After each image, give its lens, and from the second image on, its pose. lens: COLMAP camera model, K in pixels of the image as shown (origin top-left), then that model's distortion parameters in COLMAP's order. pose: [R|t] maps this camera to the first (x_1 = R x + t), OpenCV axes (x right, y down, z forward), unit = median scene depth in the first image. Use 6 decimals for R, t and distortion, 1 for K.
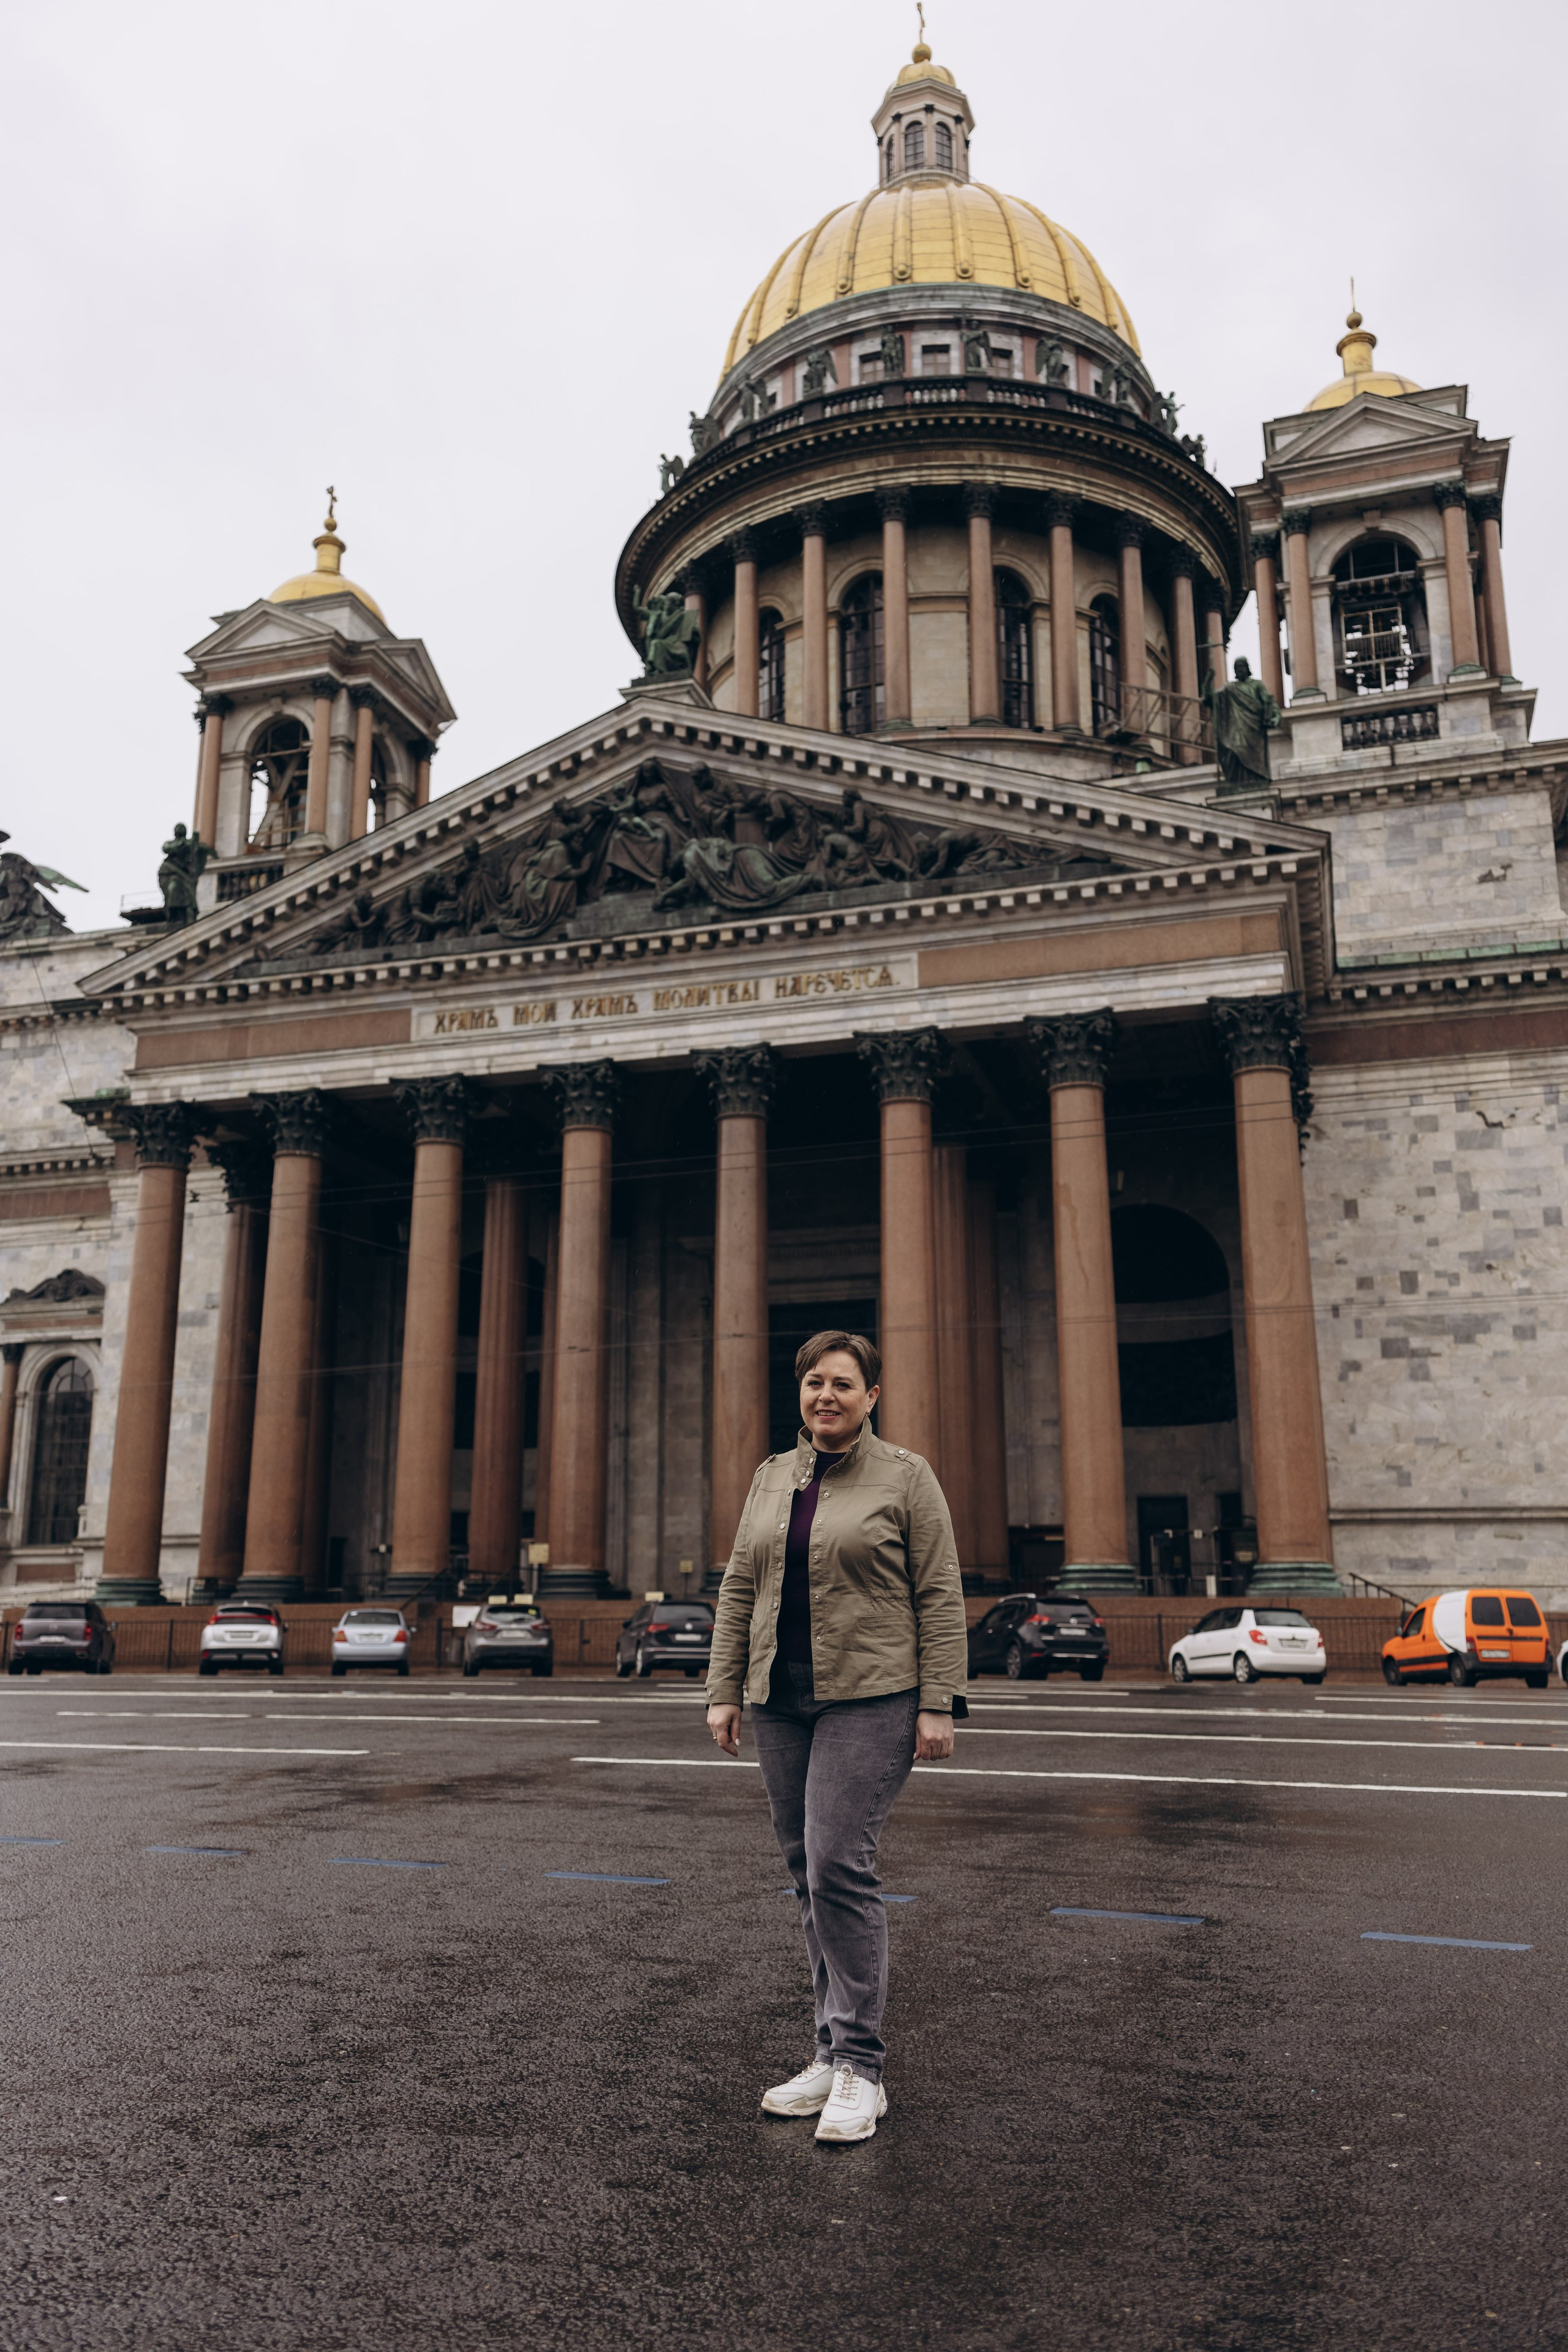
lens RADIAL K [[1866.7, 0, 787.6], [0, 1866.7, 1179.4], [0, 0, 1]] dist [0.058318, -0.038010]
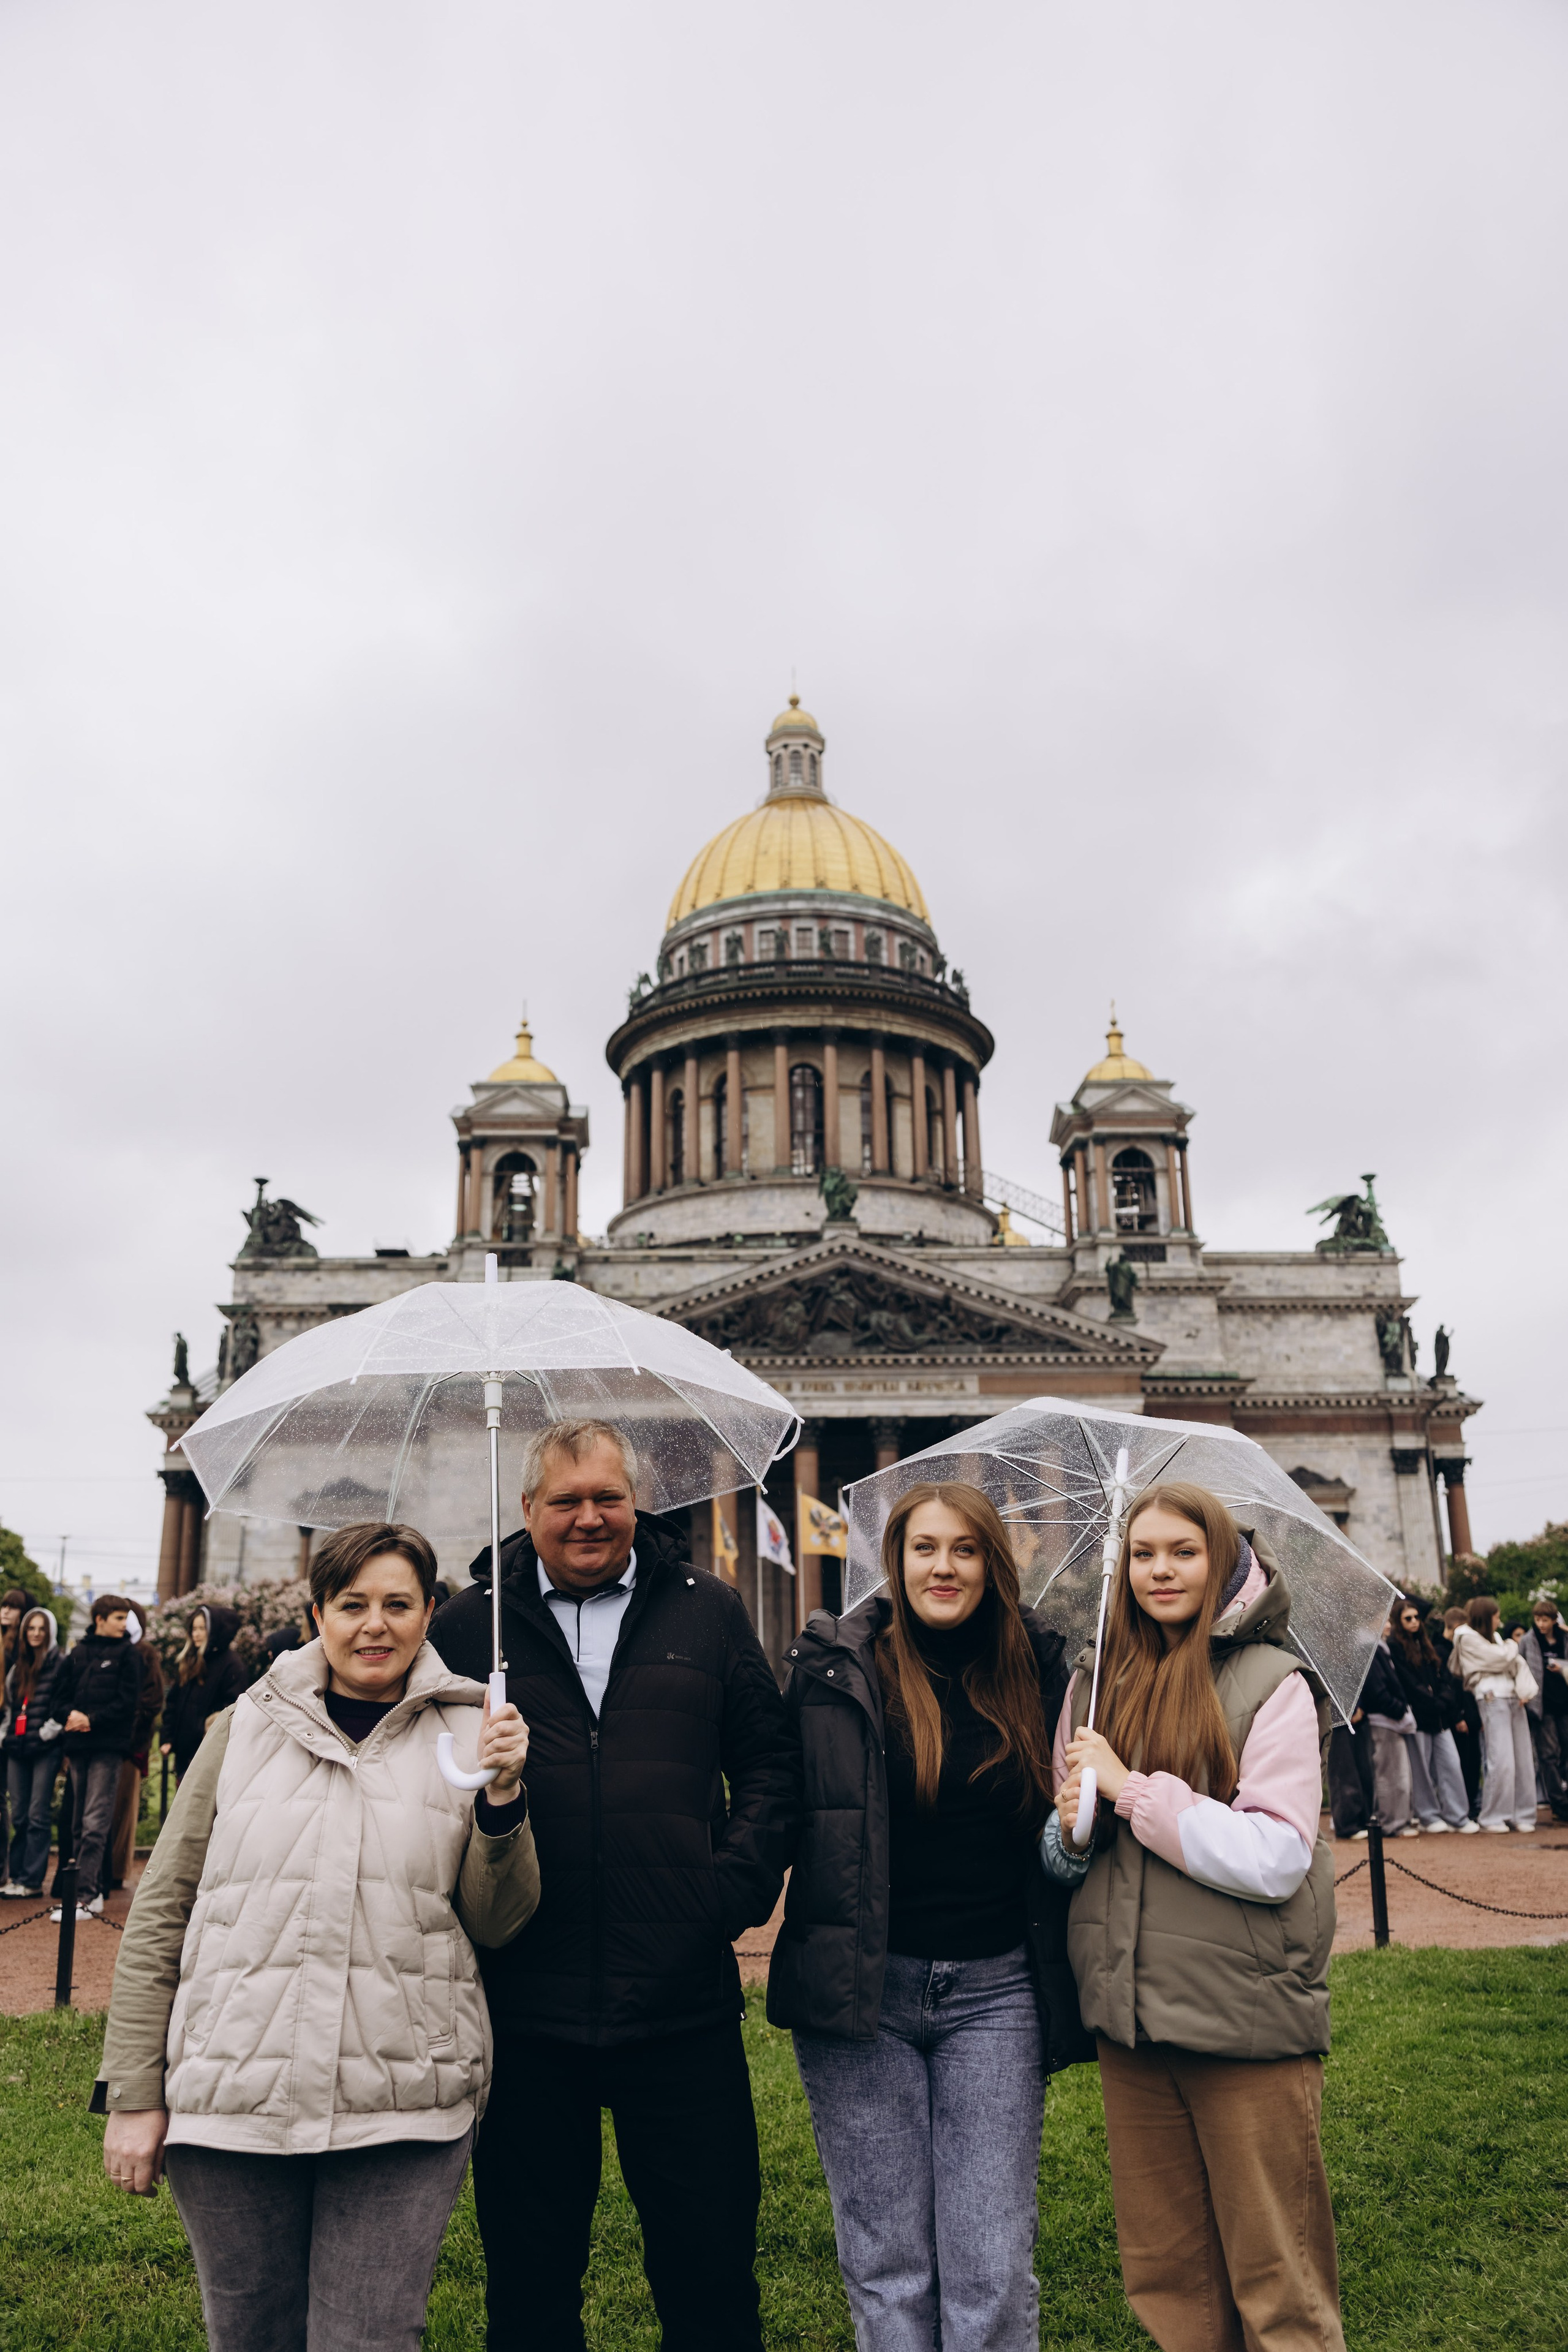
lens RADIAL K [[1797.5, 0, 791.3], [0, 1797.5, 1173.3], [0, 0, 1]] dist [0.022367, -0.017595]
pose [[0.941560, 0.081675, 0.326793, -0.744930], [-0.065754, 0.996061, -0.059493, -0.196705], [-0.330365, 0.034528, 0.943222, -0.789481]]
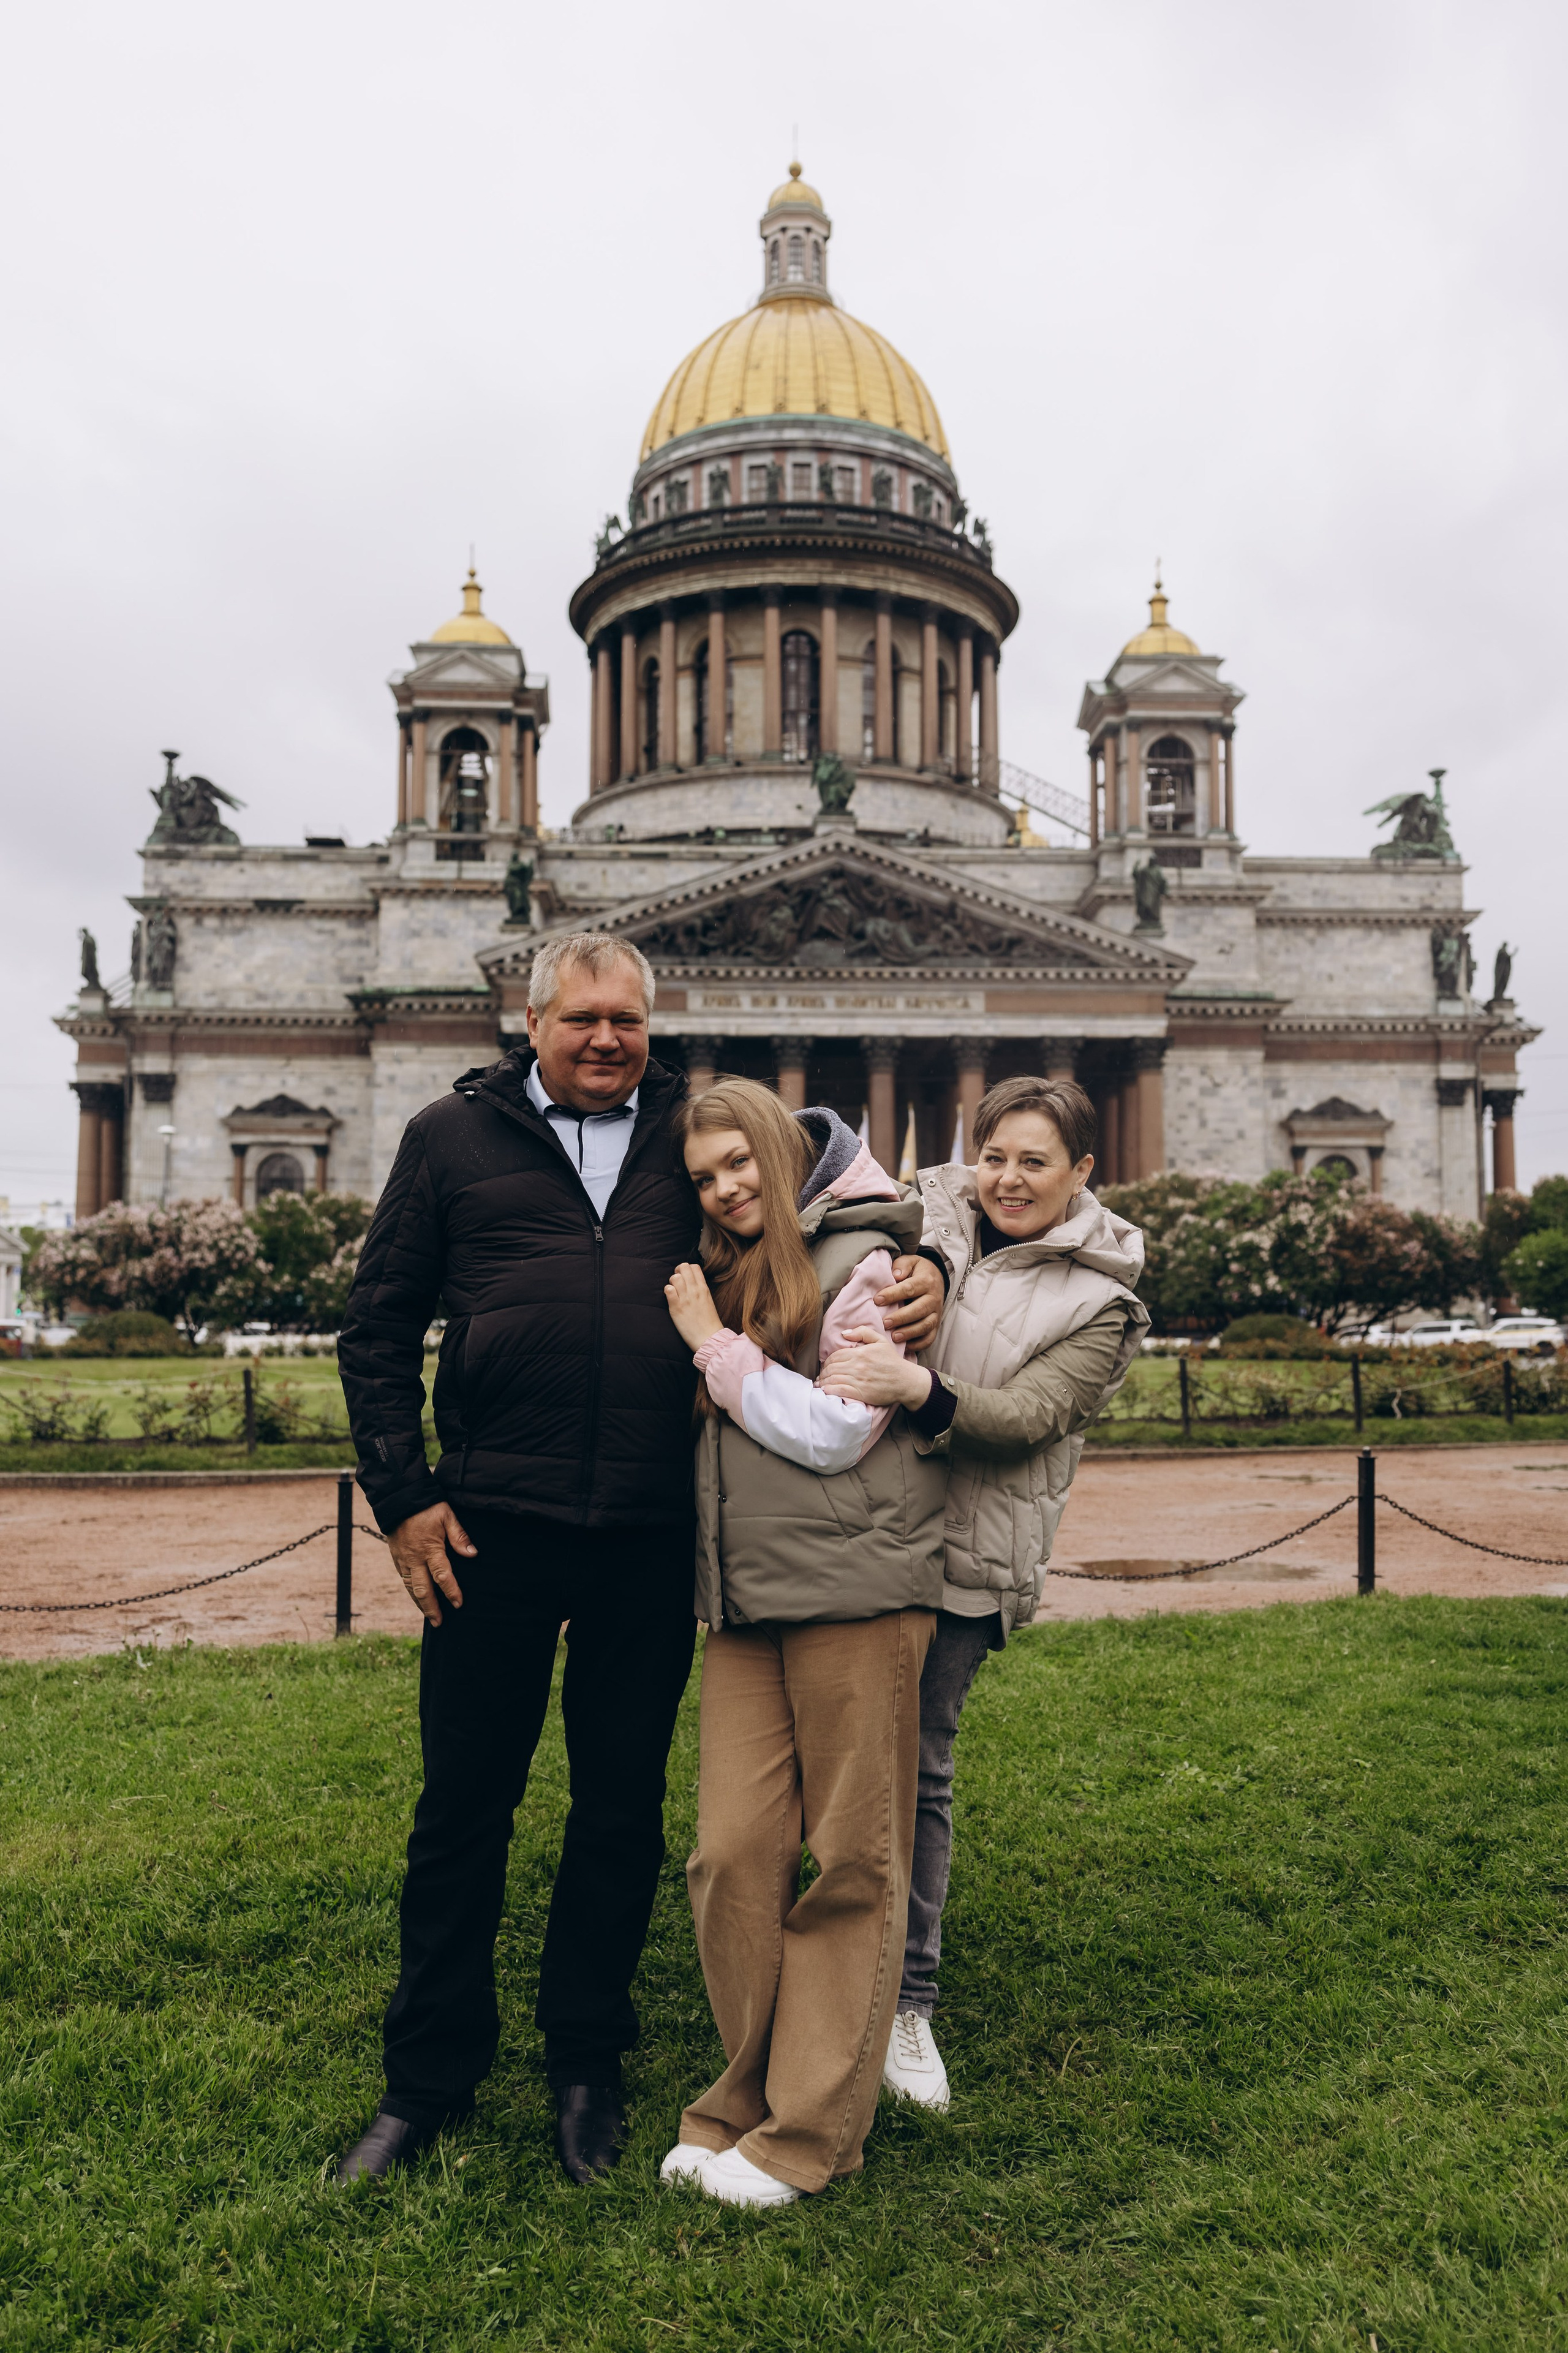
lens RADIAL K [[1981.2, 0, 822.2], [0, 1981.2, 1177.6], [0, 0, 1]] dist [0.071843, -0.054727]
pose [[0.934503, 0.027109, 0.354922, -0.729348], [-0.082321, 0.986524, 0.141400, -0.189720], [-0.346306, -0.161356, 0.924141, -0.771926]]
